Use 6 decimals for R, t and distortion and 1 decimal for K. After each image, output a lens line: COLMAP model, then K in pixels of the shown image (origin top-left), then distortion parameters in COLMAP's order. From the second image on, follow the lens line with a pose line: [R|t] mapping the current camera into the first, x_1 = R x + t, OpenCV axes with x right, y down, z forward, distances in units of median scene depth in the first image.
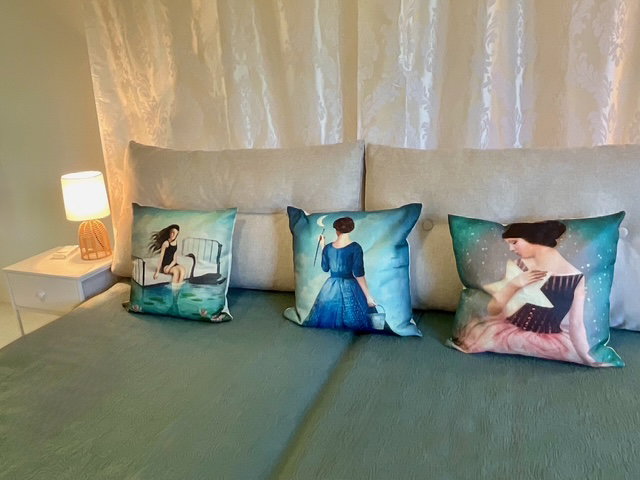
lens RADIAL K [[501.4, 0, 322.6], [0, 501.4, 237.7], [0, 0, 1]] dist [0.003953, -0.006613]
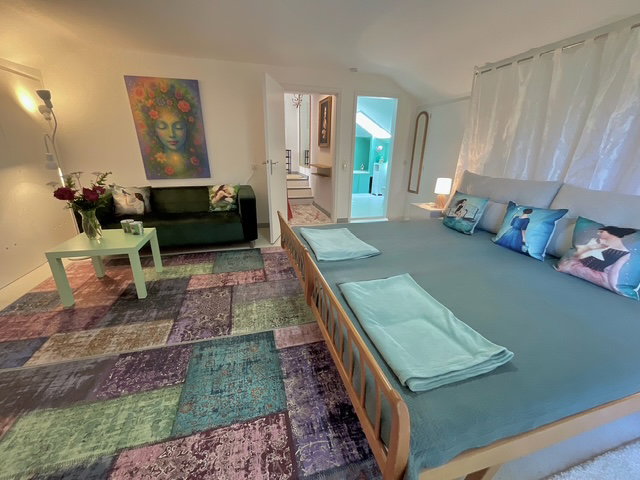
lens RADIAL K [[260.5, 0, 321.6], [0, 260.5, 240.7], [0, 0, 1]] dist [0.002474, 0.000456]
pose [[0.579789, 0.333518, -0.743378, 0.484155], [-0.285438, 0.937705, 0.198079, 0.156912], [0.763132, 0.097344, 0.638869, -0.664879]]
